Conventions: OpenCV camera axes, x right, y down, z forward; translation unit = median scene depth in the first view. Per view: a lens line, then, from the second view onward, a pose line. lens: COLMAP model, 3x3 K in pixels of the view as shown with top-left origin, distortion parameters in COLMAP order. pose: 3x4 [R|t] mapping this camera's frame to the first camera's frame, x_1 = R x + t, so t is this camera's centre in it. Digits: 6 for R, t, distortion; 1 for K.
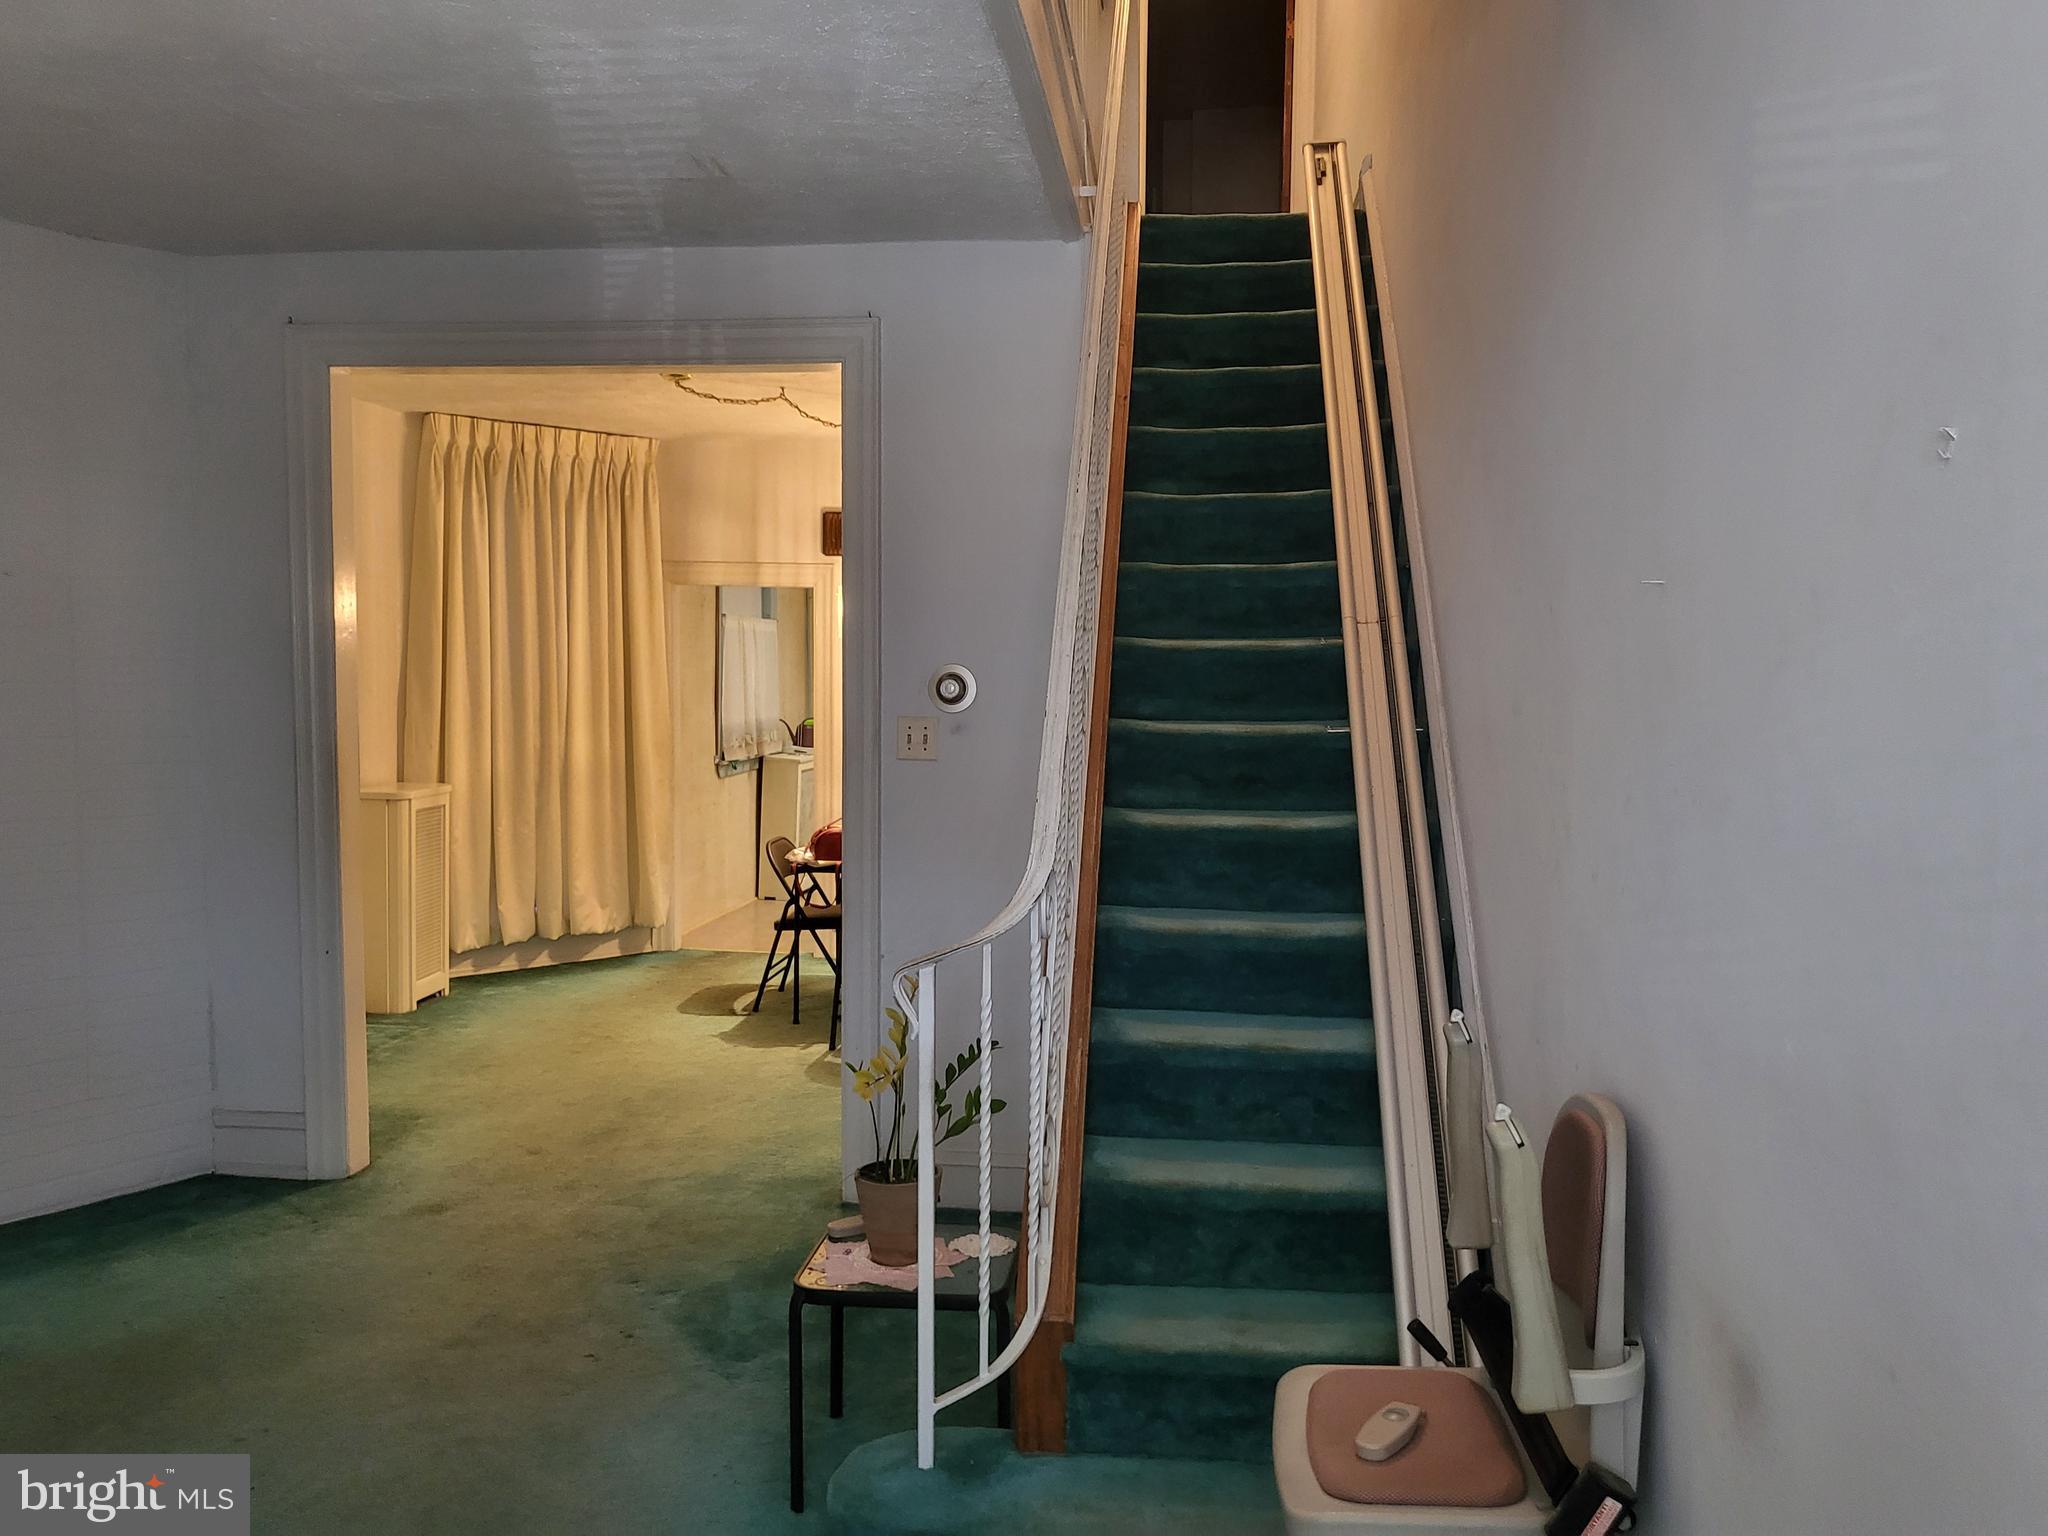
lens RADIAL K [[1549.7, 0, 1024.0], [0, 1549.7, 768.0], [0, 0, 1]] dist [-0.038555, 0.055086]
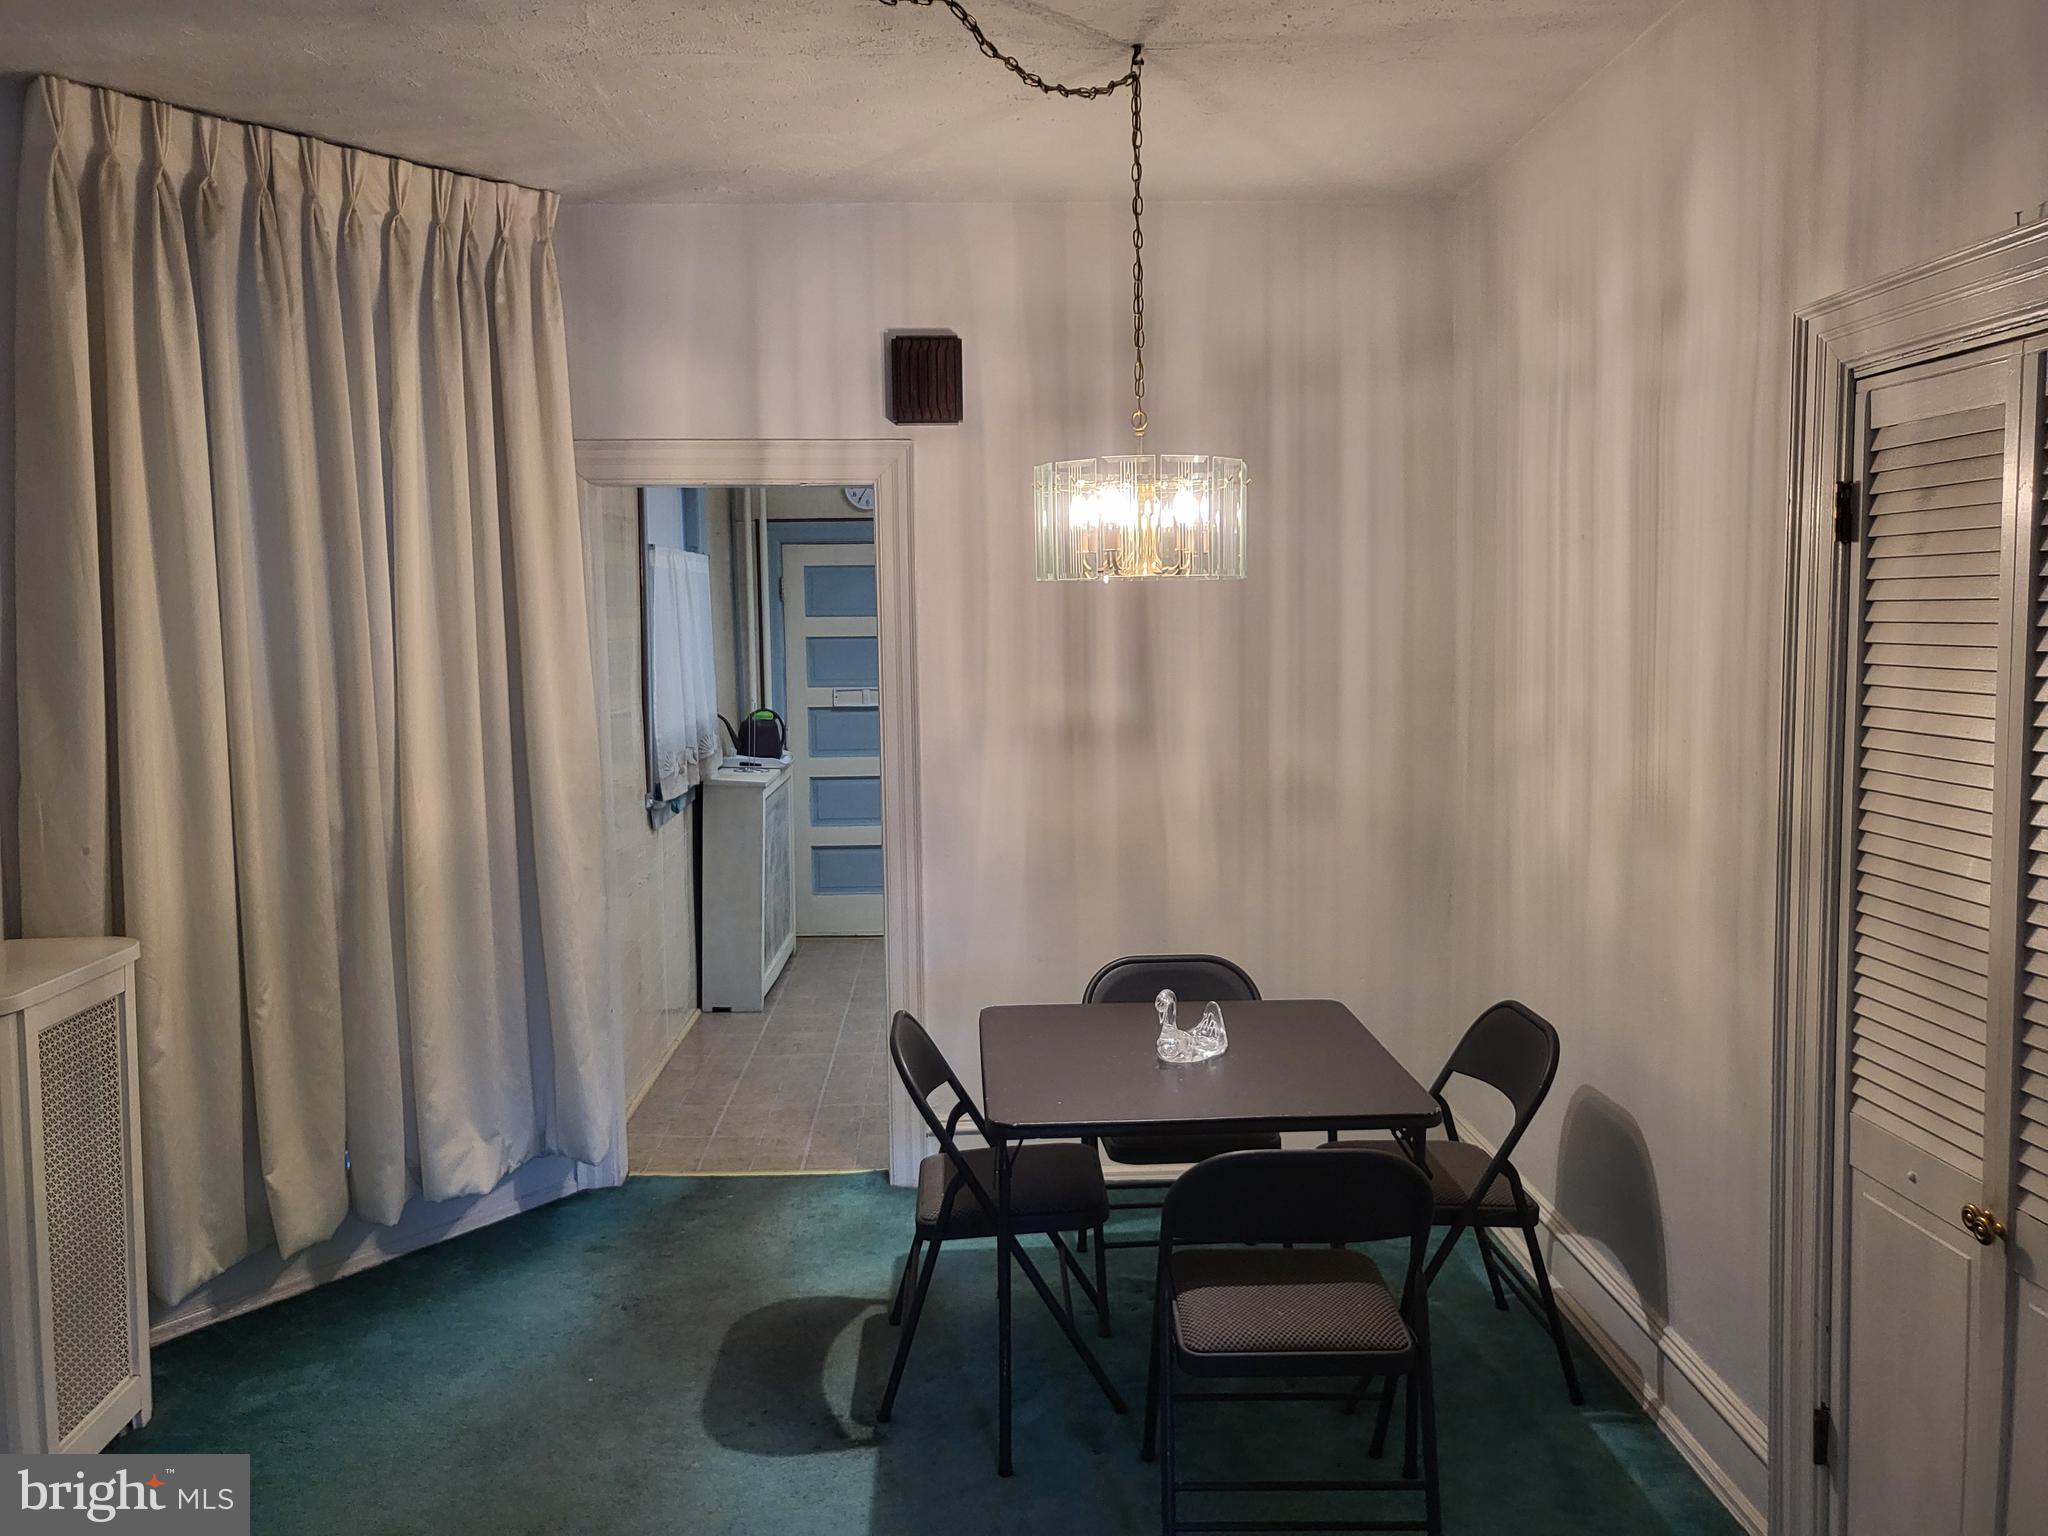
lens RADIAL K [[1634.1, 0, 1021.6], [0, 1634.1, 741.7], [0, 0, 1]] dist [-0.006116, 0.077435]
pose [[0.992452, -0.039748, 0.116012, -0.161461], [0.037730, 0.999097, 0.019538, -0.041386], [-0.116684, -0.015013, 0.993056, 0.469792]]
